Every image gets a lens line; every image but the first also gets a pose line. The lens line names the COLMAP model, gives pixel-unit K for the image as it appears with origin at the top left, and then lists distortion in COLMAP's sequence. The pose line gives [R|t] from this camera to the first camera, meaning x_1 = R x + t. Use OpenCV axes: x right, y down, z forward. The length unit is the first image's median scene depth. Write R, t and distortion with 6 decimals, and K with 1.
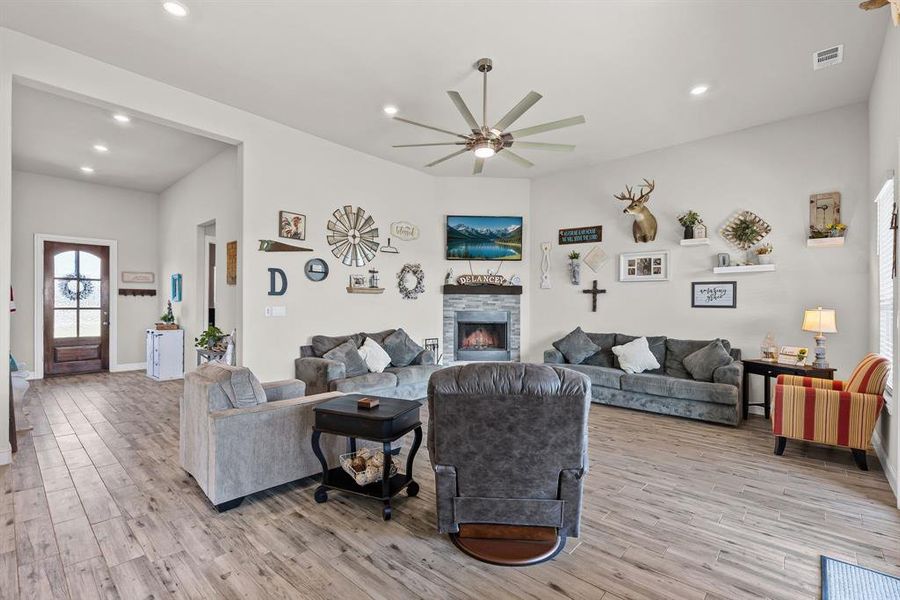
lens RADIAL K [[408.3, 0, 450.5], [0, 408.3, 302.5], [0, 0, 1]] dist [0.008810, -0.003755]
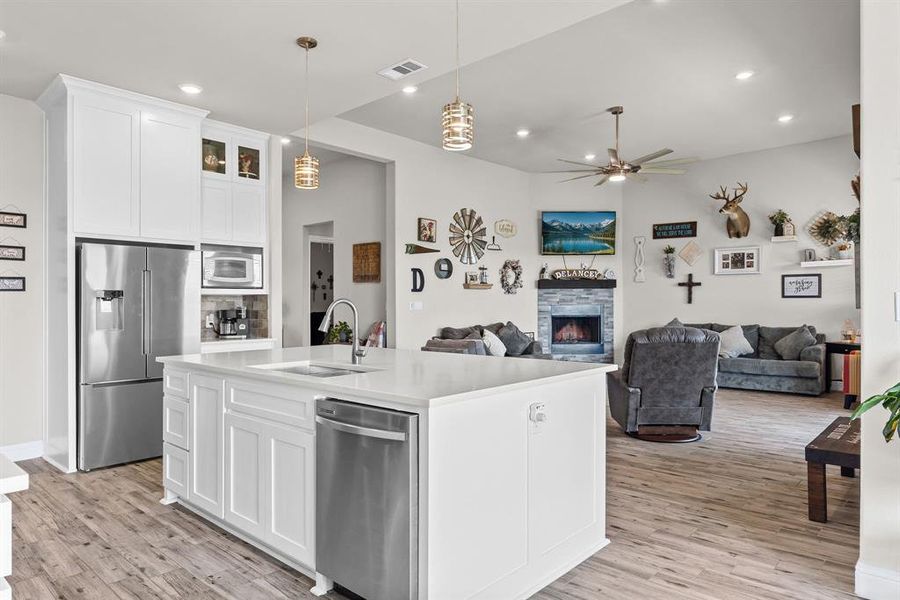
lens RADIAL K [[576.2, 0, 446.8], [0, 576.2, 306.2], [0, 0, 1]] dist [0.005027, -0.003822]
pose [[0.999900, -0.013210, -0.004952, -0.242603], [0.013264, 0.999850, 0.011098, 0.004270], [0.004805, -0.011163, 0.999926, -0.442566]]
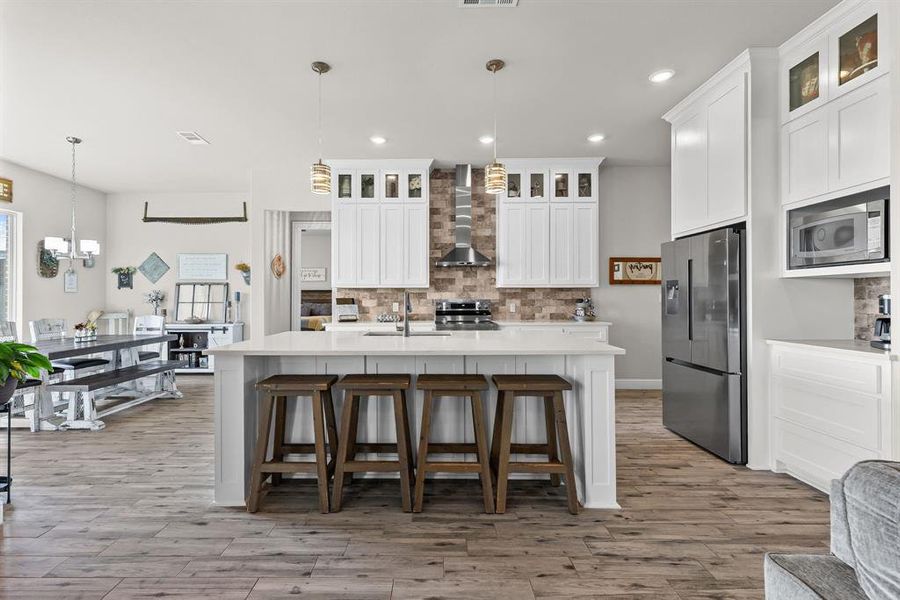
lens RADIAL K [[453.4, 0, 445.0], [0, 453.4, 292.7], [0, 0, 1]] dist [0.010881, 0.000423]
pose [[-0.759701, -0.009227, -0.650207, -0.006360], [0.004305, 0.999806, -0.019218, 0.014715], [0.650258, -0.017399, -0.759514, 0.480763]]
